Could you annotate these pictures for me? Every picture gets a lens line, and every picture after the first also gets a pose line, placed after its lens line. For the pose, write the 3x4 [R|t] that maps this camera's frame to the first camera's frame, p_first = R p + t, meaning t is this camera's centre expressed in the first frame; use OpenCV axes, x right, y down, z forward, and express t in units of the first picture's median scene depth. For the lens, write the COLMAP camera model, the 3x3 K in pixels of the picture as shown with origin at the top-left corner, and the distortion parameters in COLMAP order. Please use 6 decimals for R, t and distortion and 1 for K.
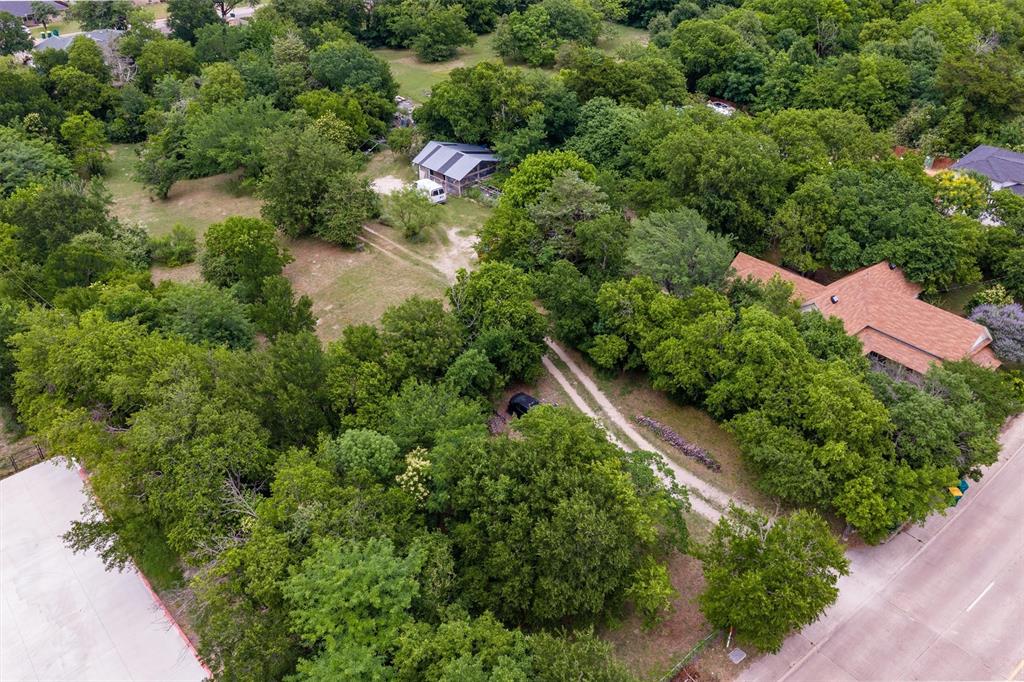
lens RADIAL K [[851.6, 0, 511.7], [0, 851.6, 340.6], [0, 0, 1]] dist [0.011906, -0.007402]
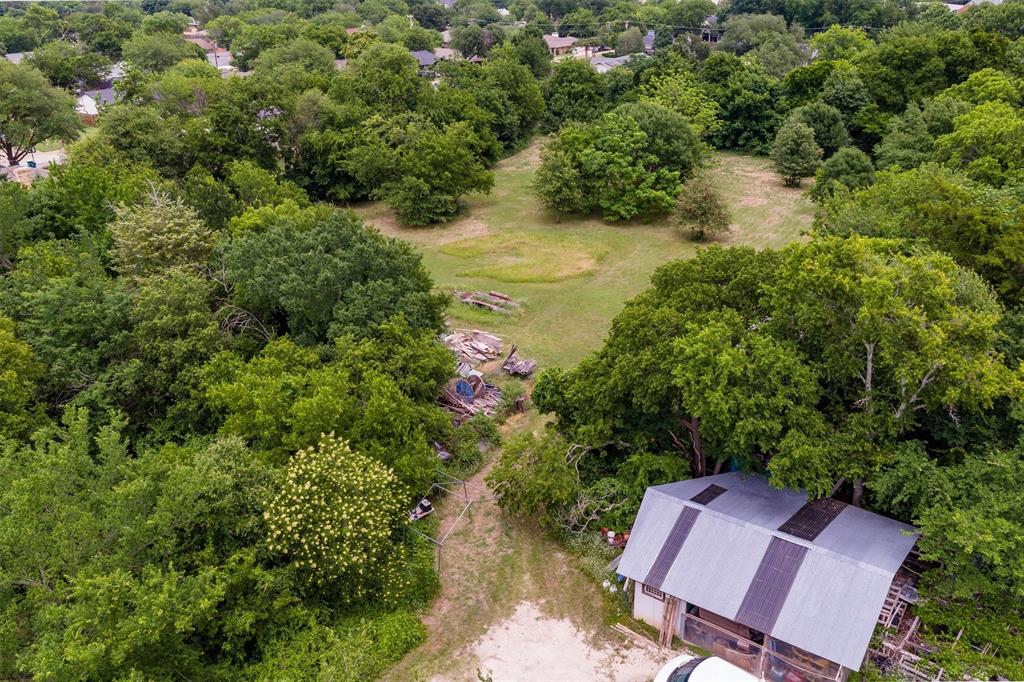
lens RADIAL K [[851.6, 0, 514.0], [0, 851.6, 342.6], [0, 0, 1]] dist [0.011906, -0.007402]
pose [[0.981435, -0.089544, 0.169610, -0.168297], [0.112918, 0.984583, -0.133592, -0.216507], [-0.155033, 0.150264, 0.976415, 0.589107]]
